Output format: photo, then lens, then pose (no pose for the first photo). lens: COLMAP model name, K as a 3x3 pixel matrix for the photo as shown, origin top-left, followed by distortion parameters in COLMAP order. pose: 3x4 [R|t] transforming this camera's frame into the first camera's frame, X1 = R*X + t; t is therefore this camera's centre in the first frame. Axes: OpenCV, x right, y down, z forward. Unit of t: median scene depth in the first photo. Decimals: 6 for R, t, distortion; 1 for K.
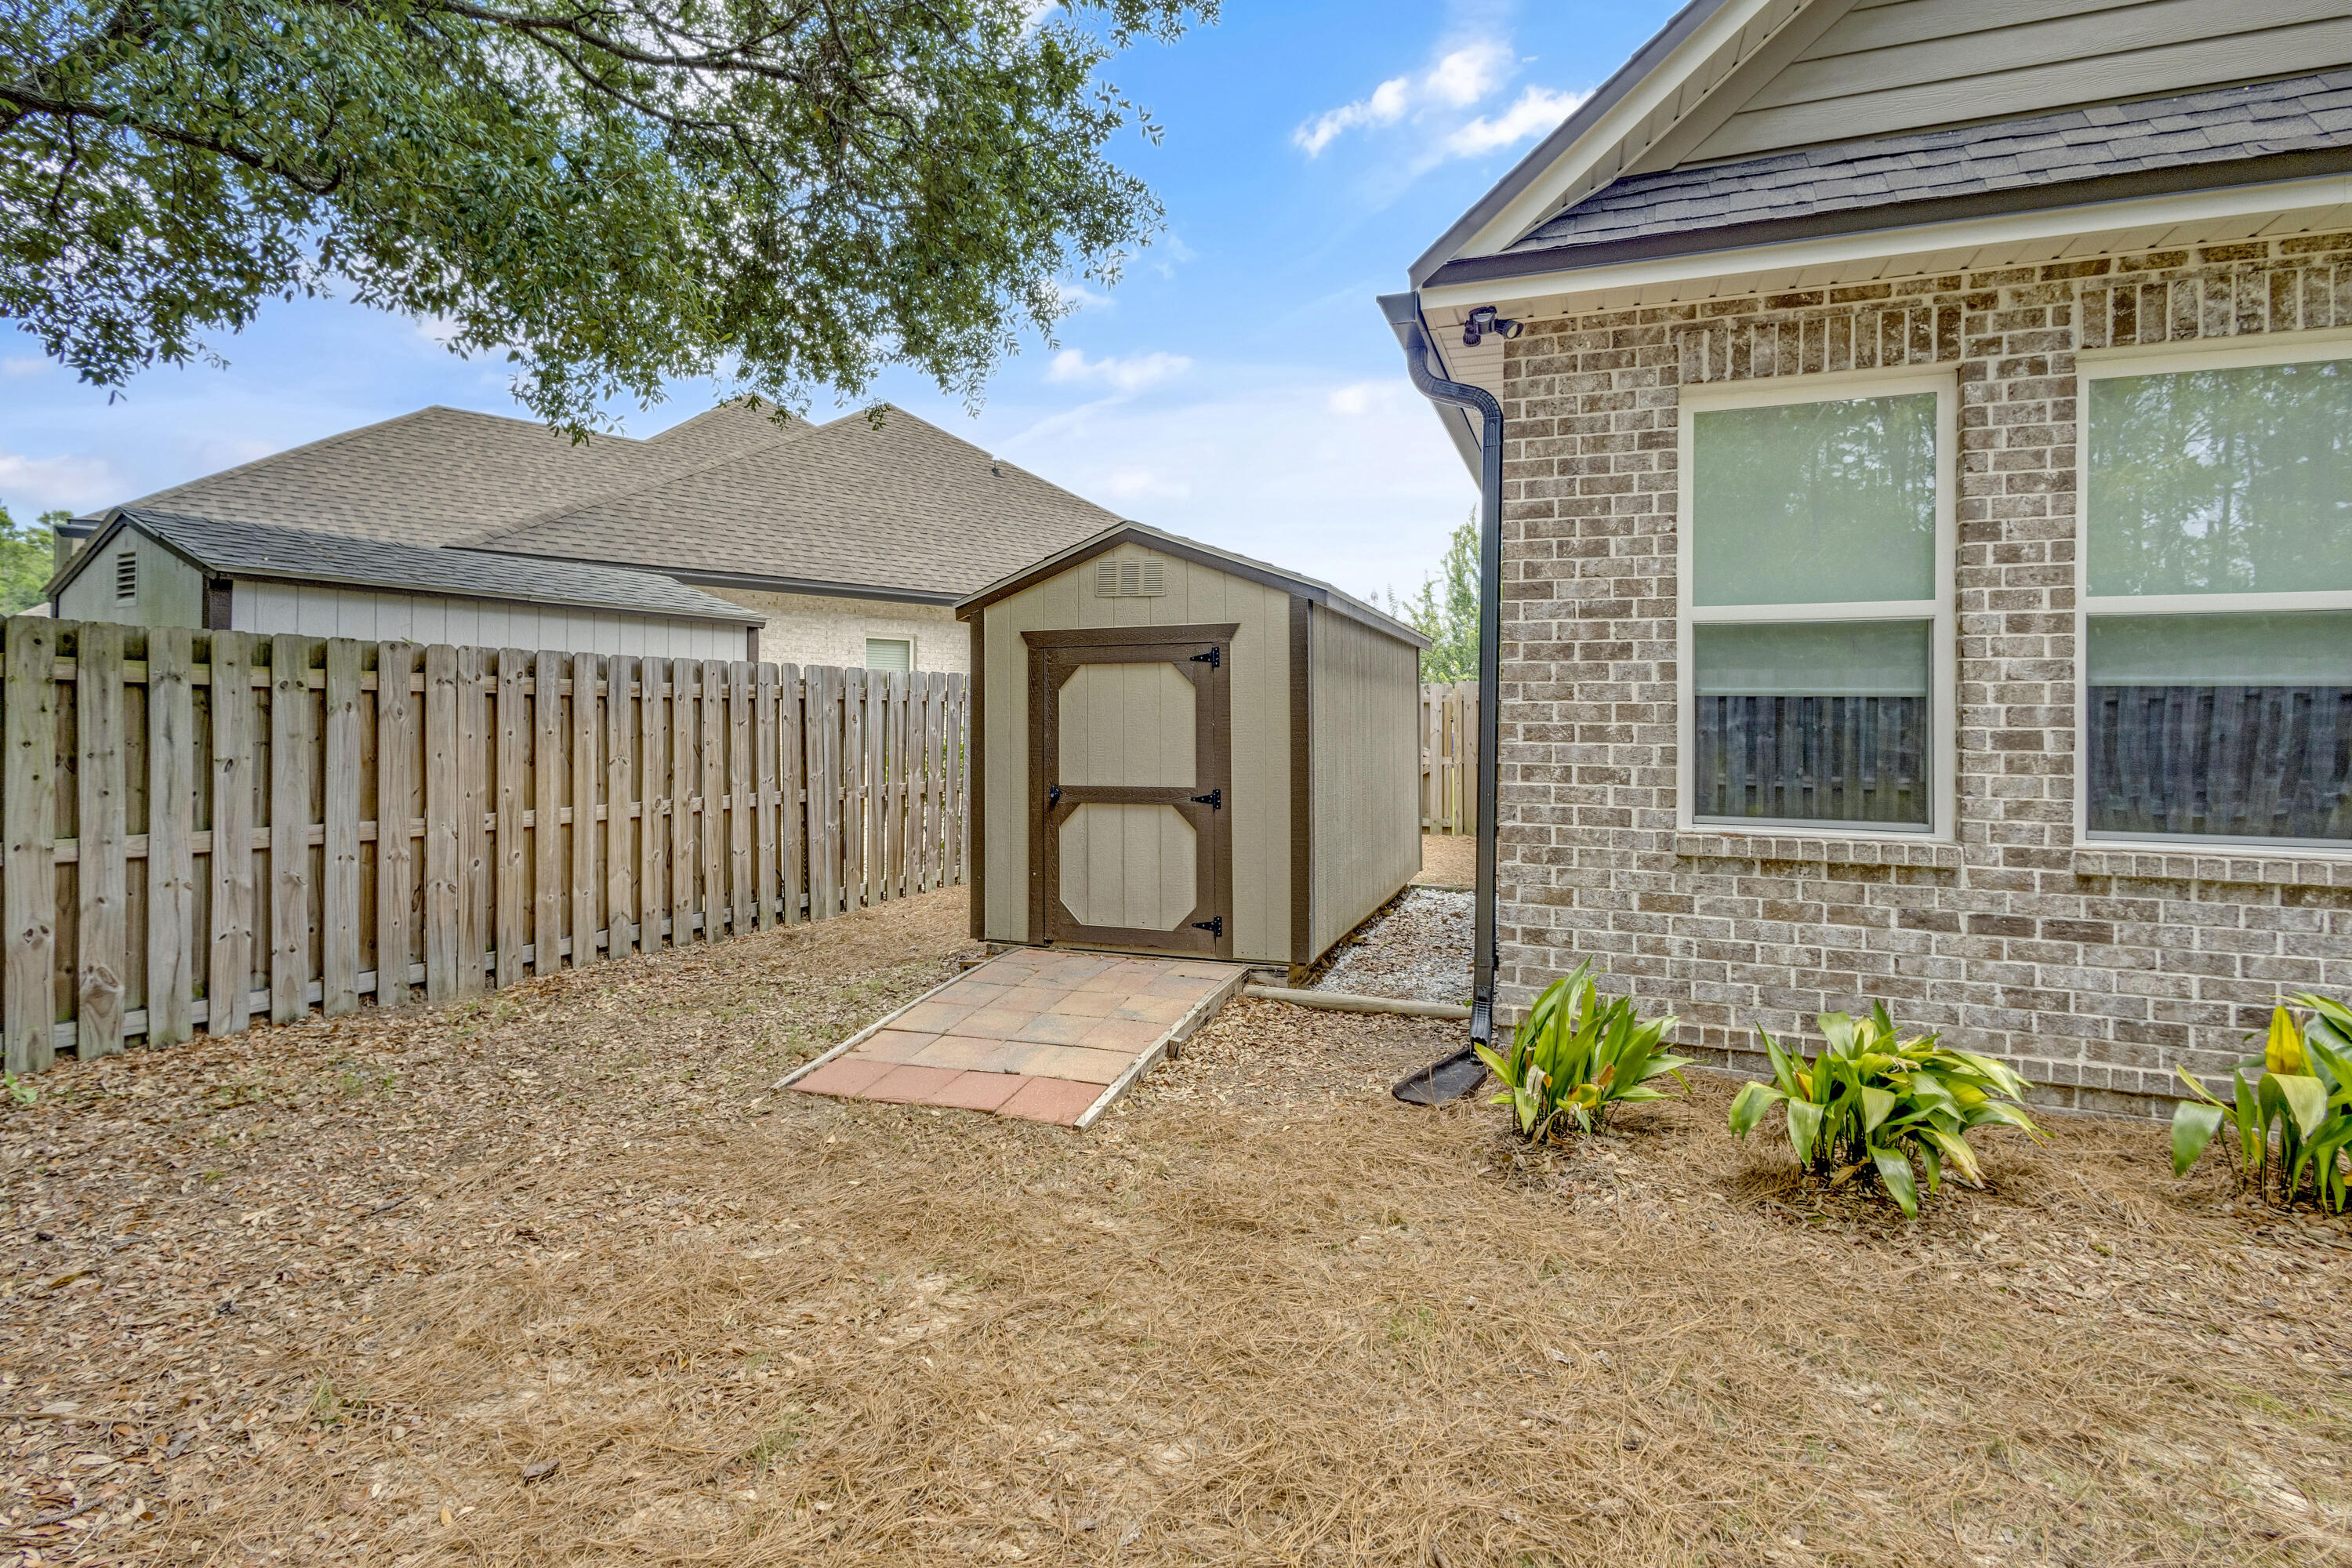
lens RADIAL K [[1085.5, 0, 1194.6], [0, 1085.5, 719.3], [0, 0, 1]] dist [0.001529, -0.003088]
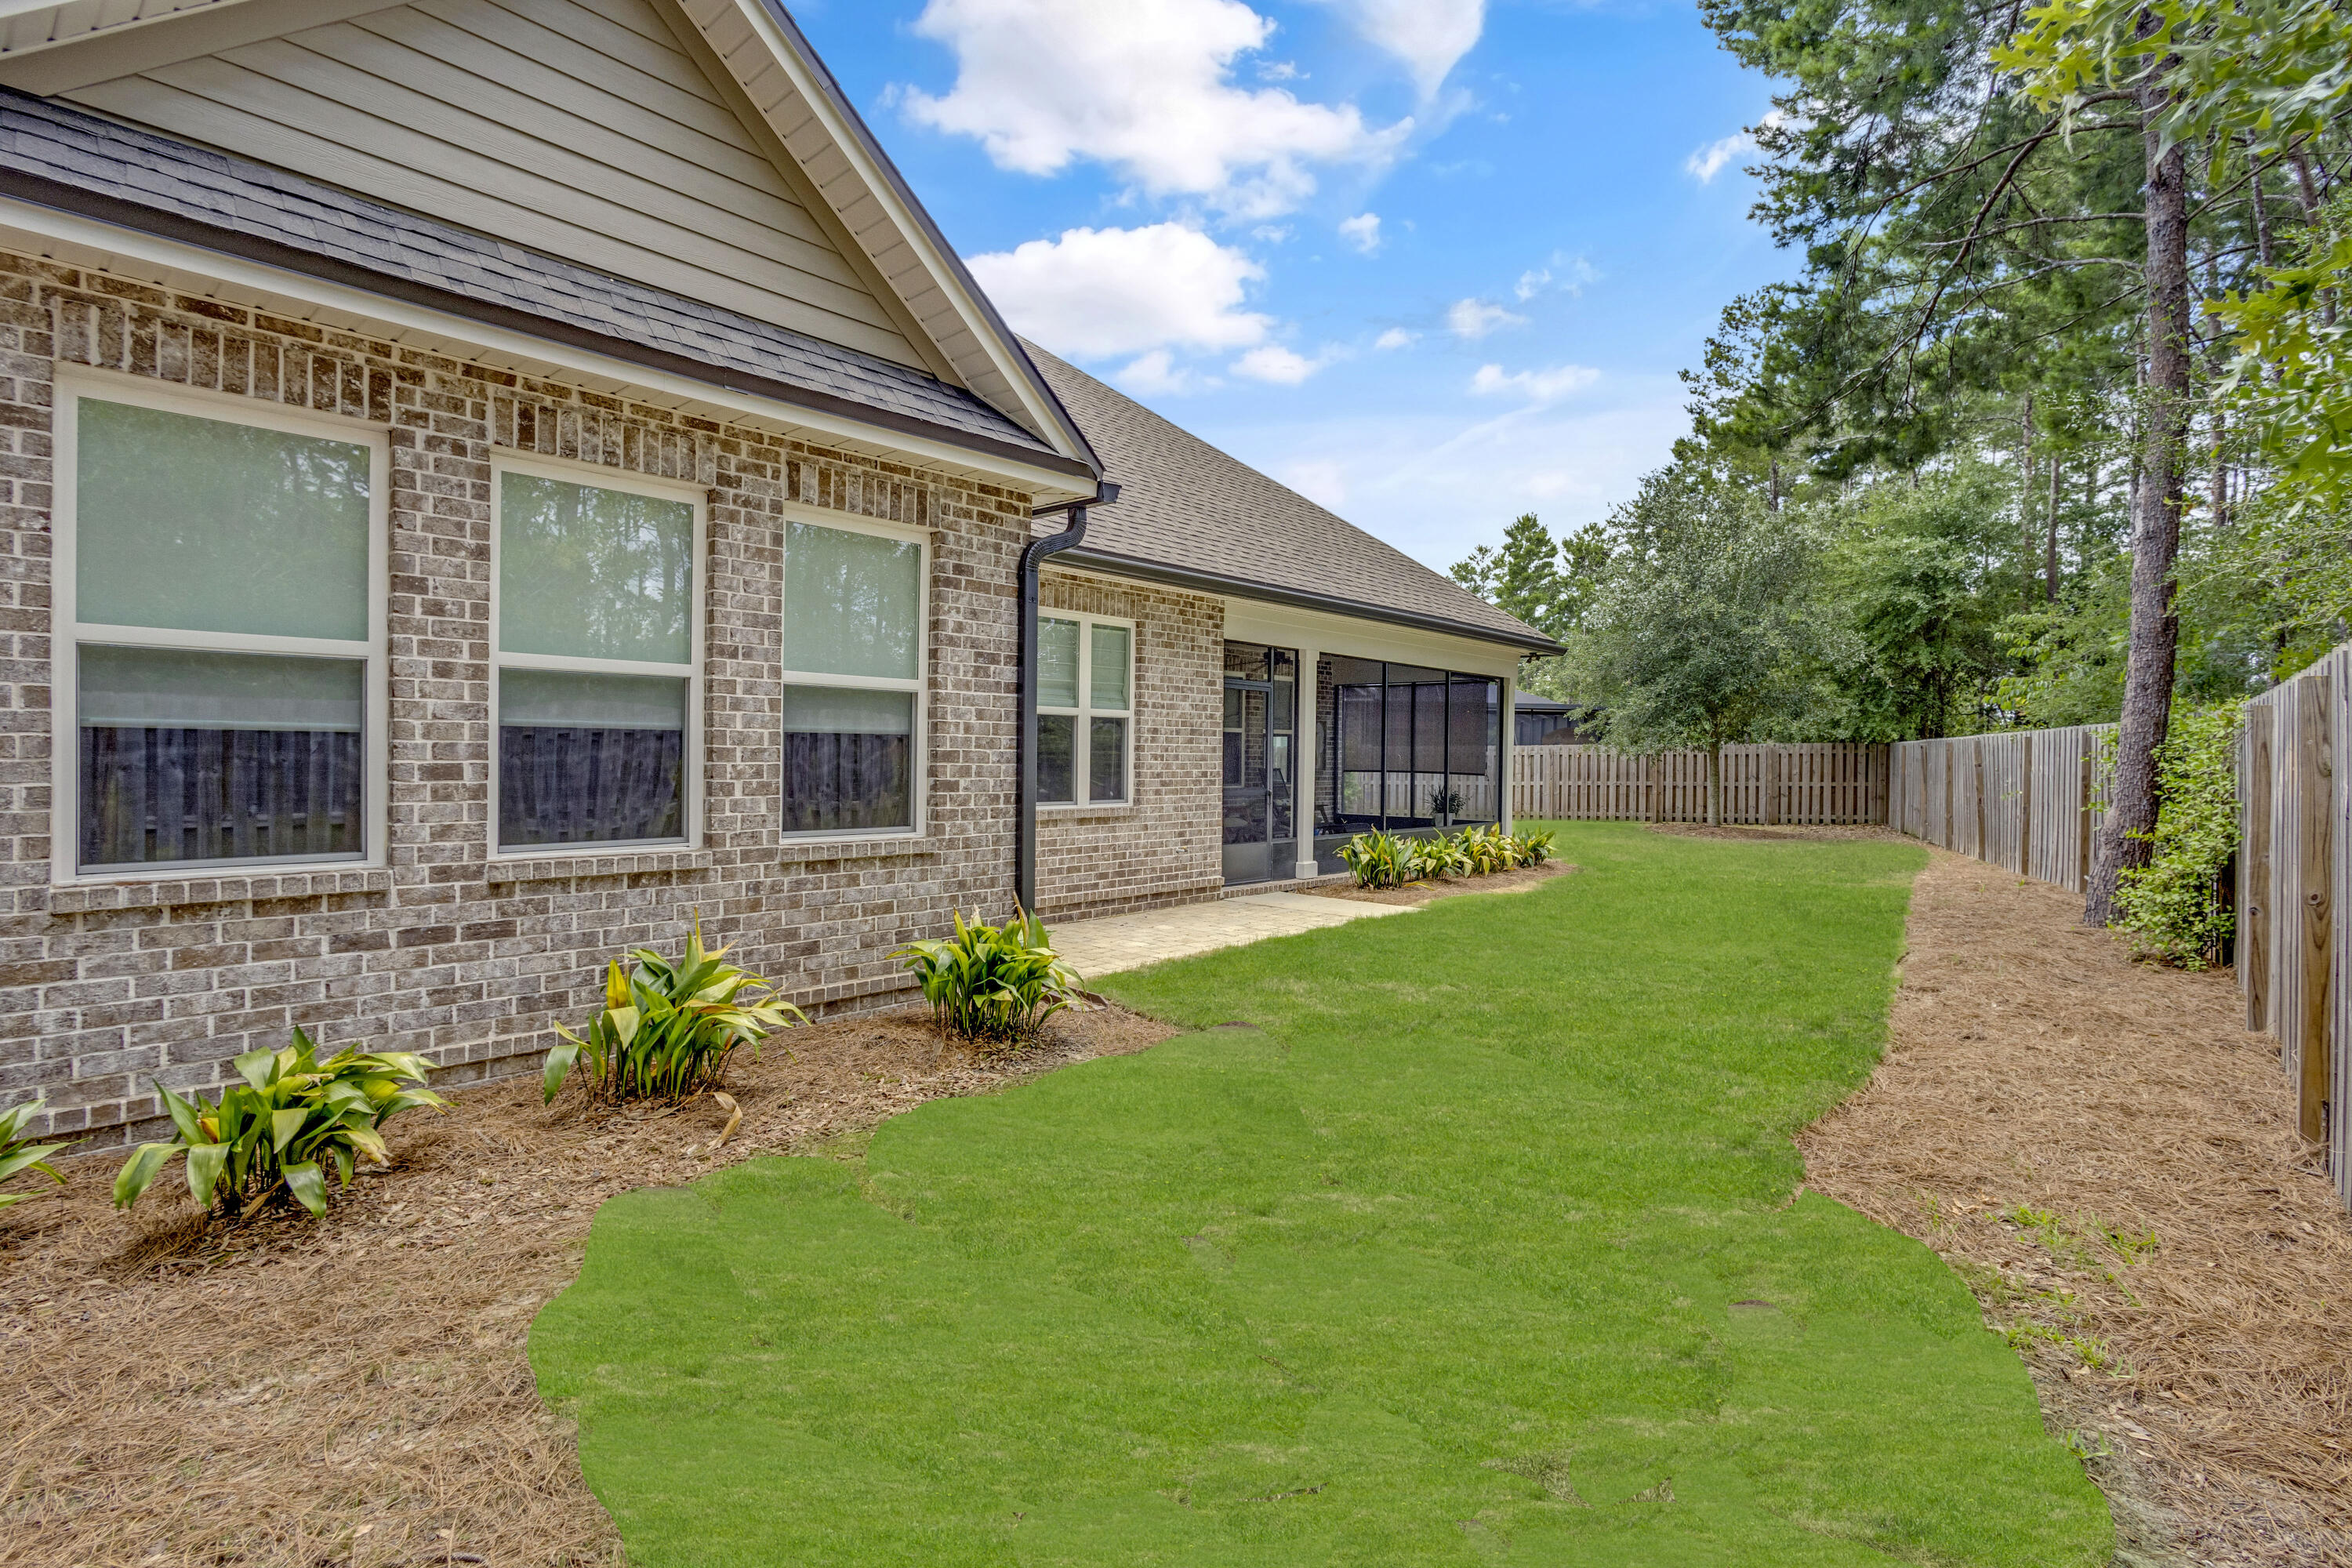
lens RADIAL K [[1085.5, 0, 1174.4], [0, 1085.5, 759.0], [0, 0, 1]] dist [0.001529, -0.003088]
pose [[0.371615, -0.006202, 0.928366, -0.016109], [-0.000565, 0.999976, 0.006906, -0.002695], [-0.928387, -0.003091, 0.371603, -0.141783]]
